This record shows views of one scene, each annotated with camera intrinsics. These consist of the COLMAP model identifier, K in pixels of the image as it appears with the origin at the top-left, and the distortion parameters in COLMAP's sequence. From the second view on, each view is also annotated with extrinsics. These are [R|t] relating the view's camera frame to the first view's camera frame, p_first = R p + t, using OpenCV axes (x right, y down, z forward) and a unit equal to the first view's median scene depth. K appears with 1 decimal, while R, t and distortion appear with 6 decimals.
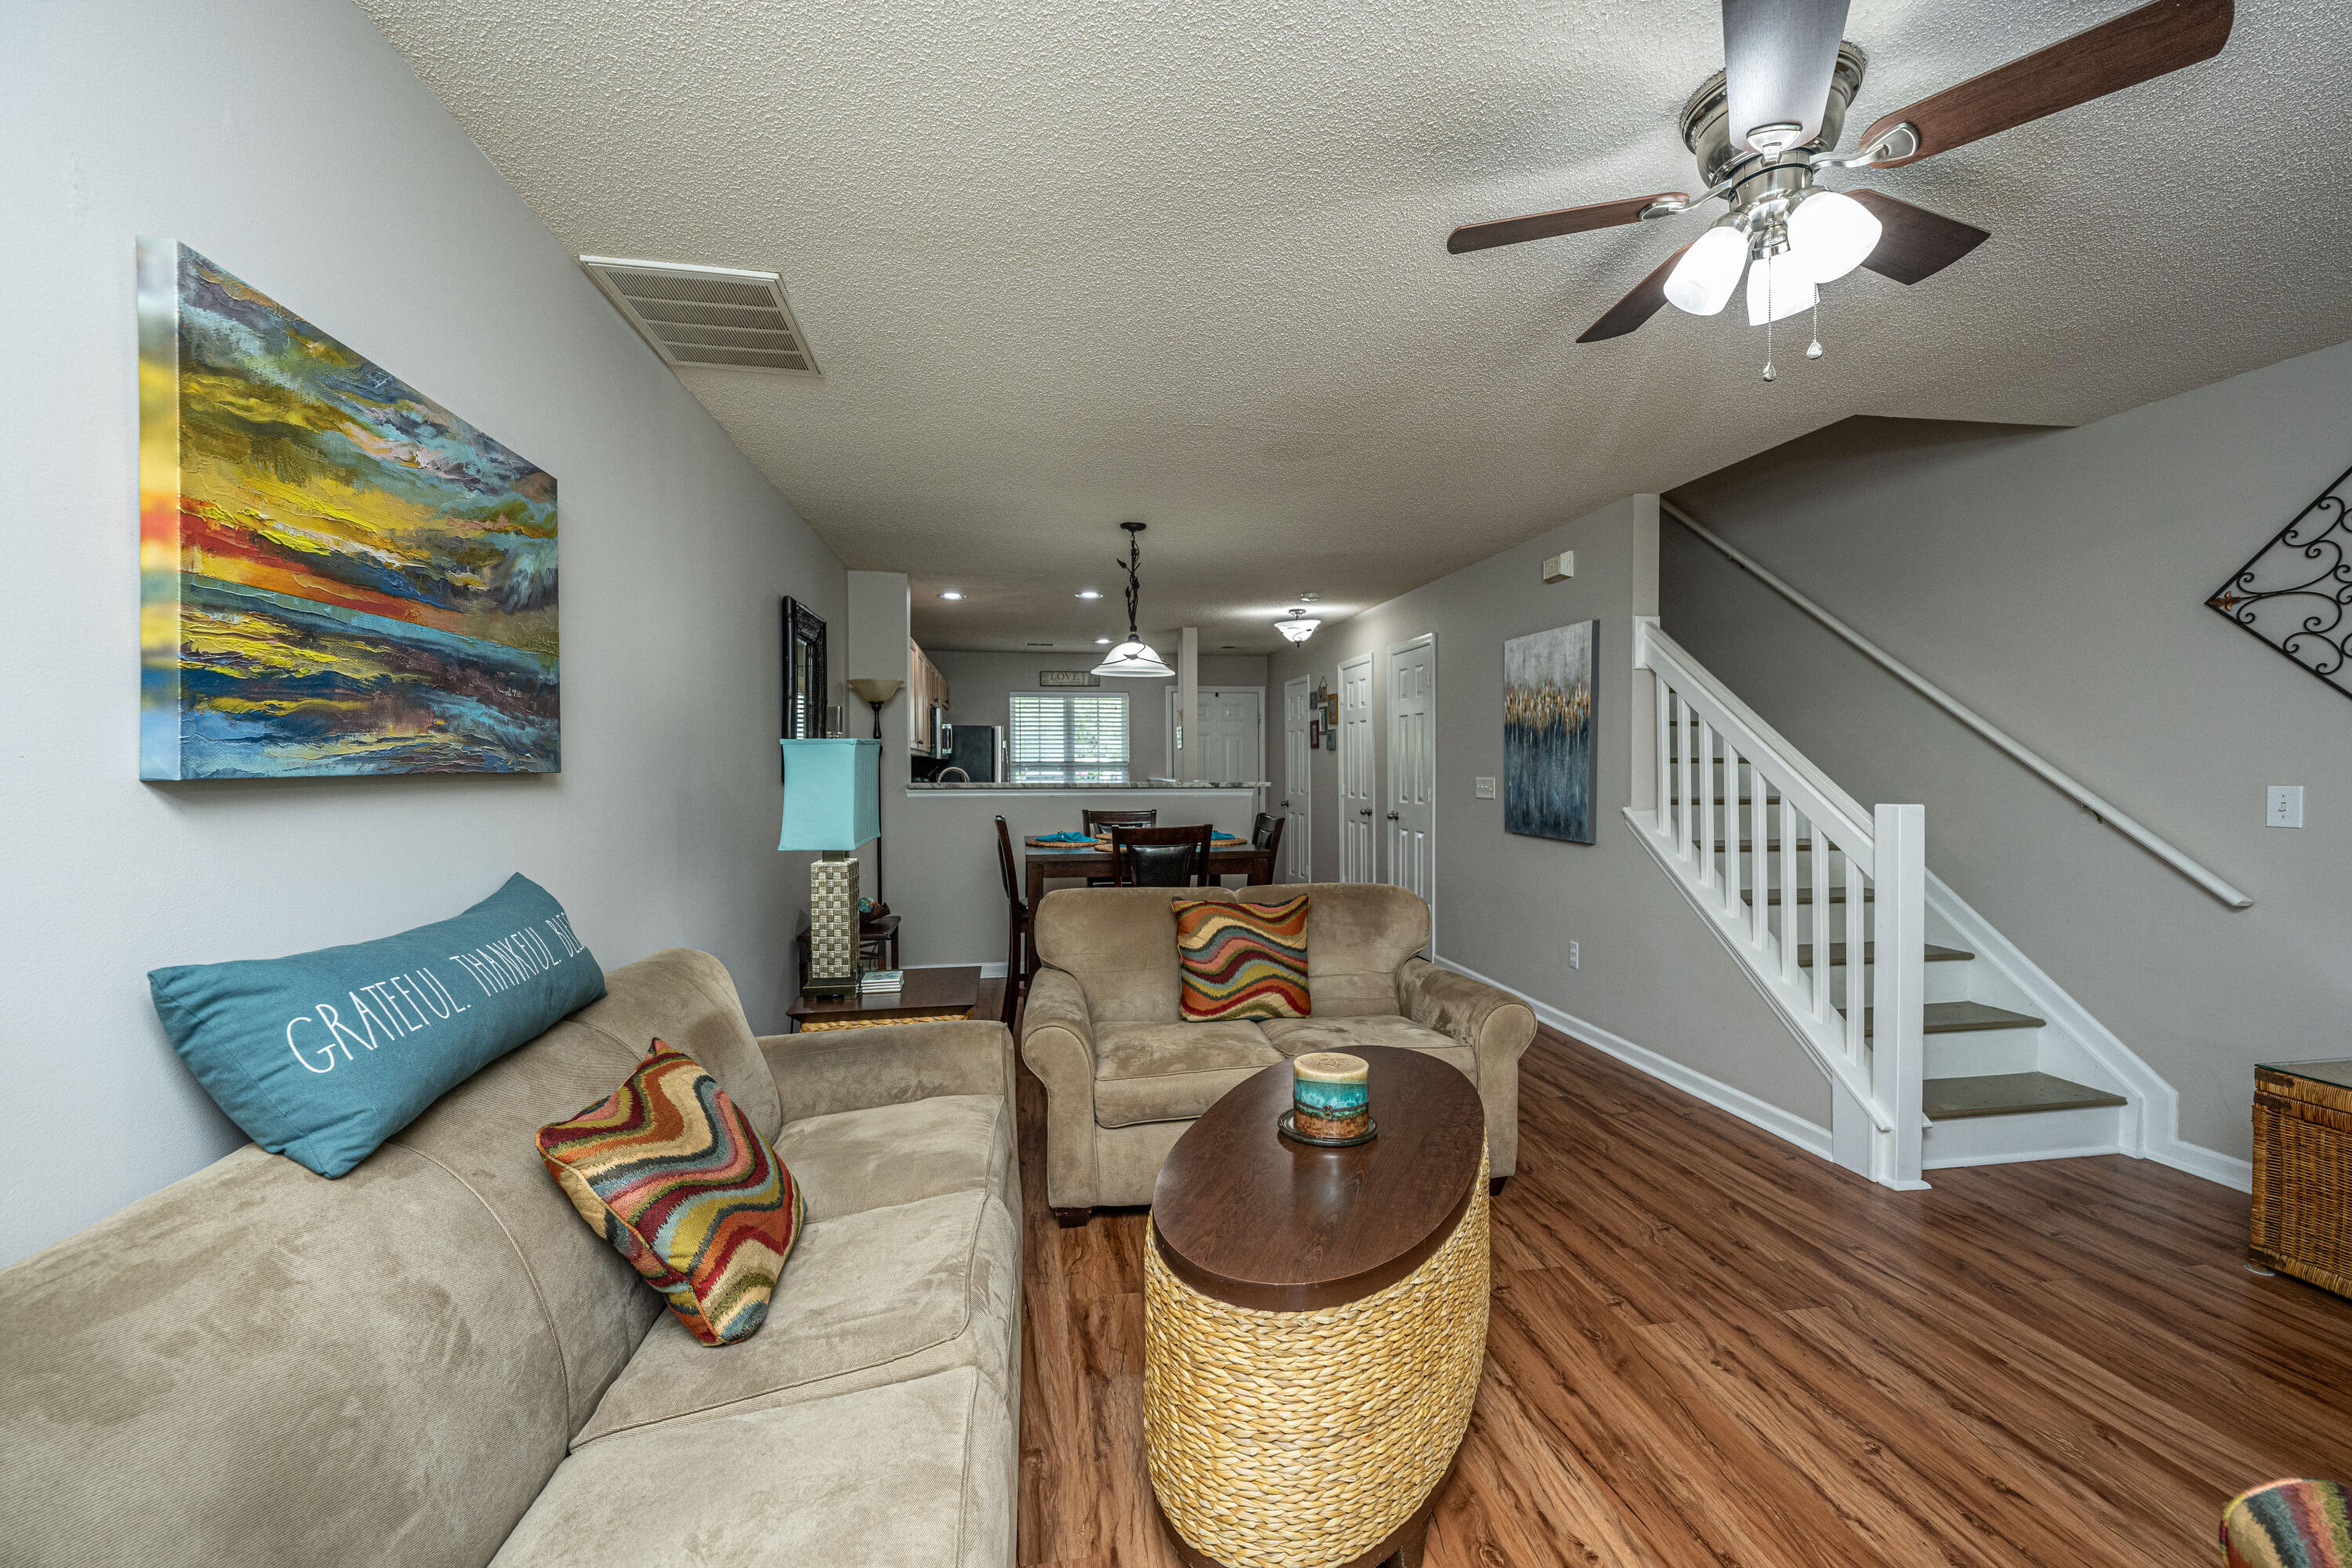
lens RADIAL K [[920.2, 0, 1192.3], [0, 920.2, 779.1], [0, 0, 1]] dist [0.000040, -0.000033]
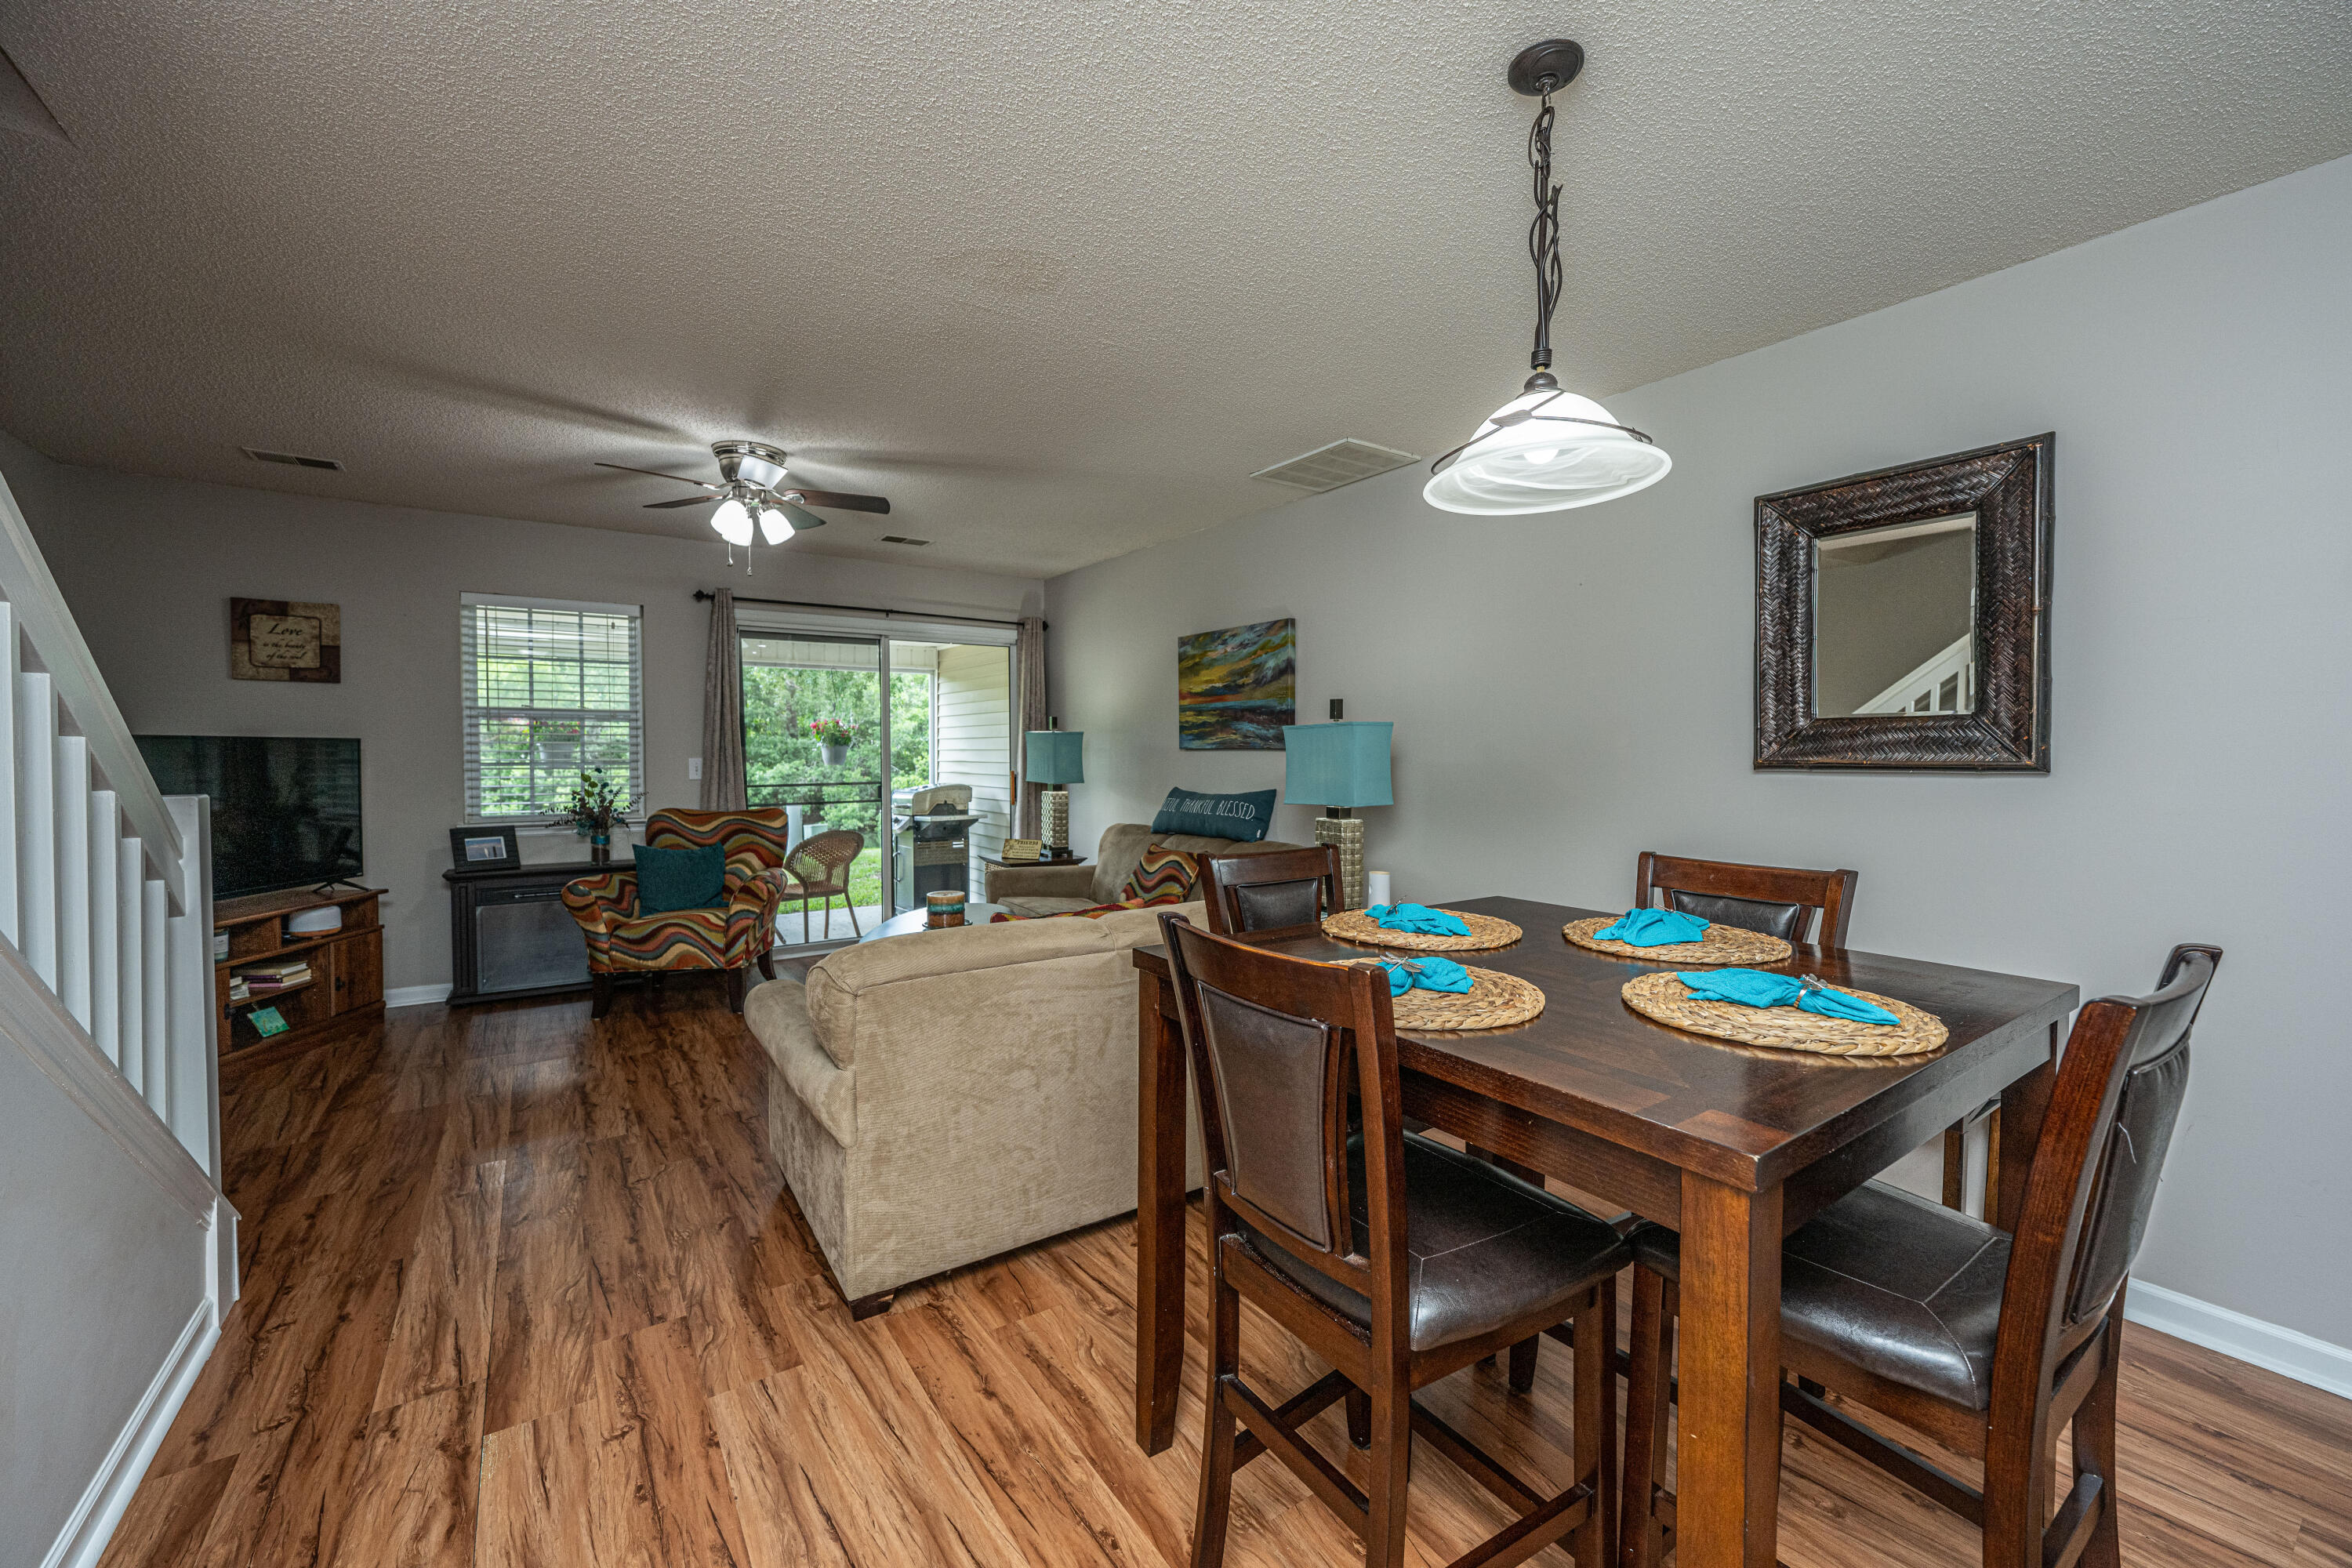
lens RADIAL K [[943.9, 0, 1160.8], [0, 943.9, 776.4], [0, 0, 1]] dist [-0.001183, 0.004047]
pose [[-0.918655, 0.015514, -0.394756, 0.498886], [-0.002467, 0.998984, 0.045001, -0.040230], [0.395054, 0.042314, -0.917683, 2.898330]]
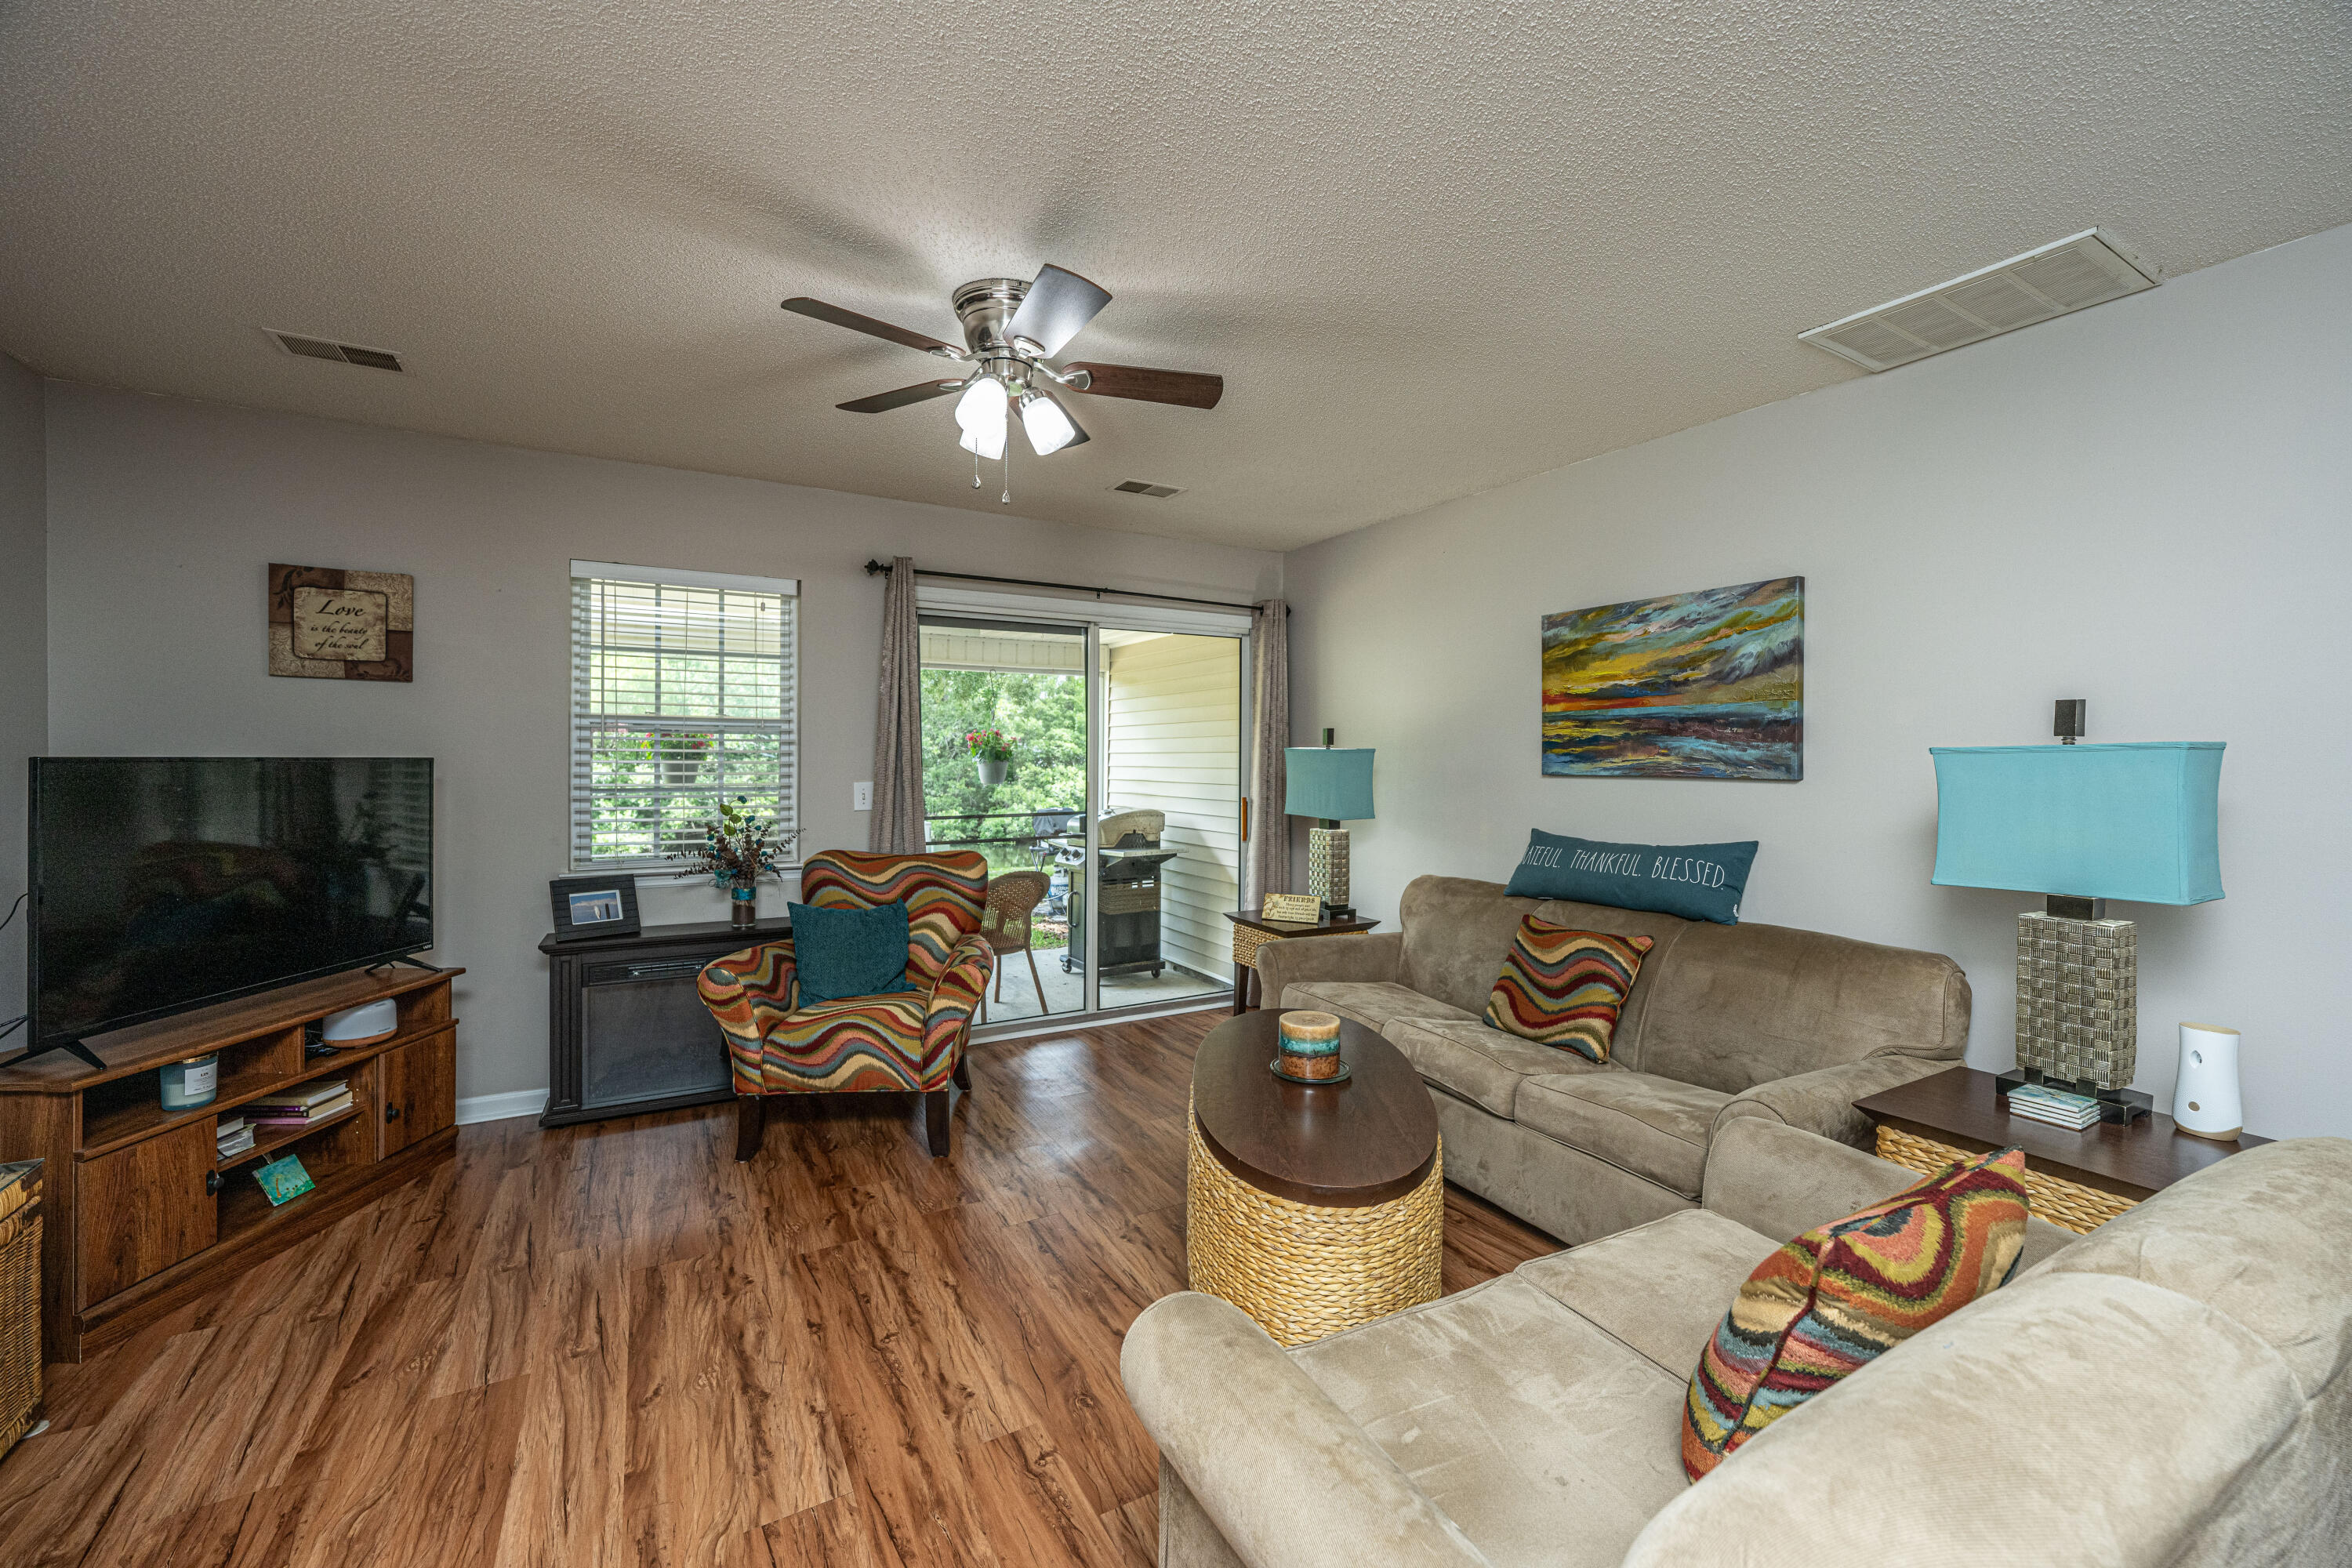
lens RADIAL K [[936.6, 0, 1162.4], [0, 936.6, 765.8], [0, 0, 1]] dist [0.009467, 0.000098]
pose [[-0.947137, 0.002925, -0.320816, 0.696033], [-0.005281, 0.999681, 0.024708, -0.057239], [0.320786, 0.025096, -0.946819, 2.000913]]
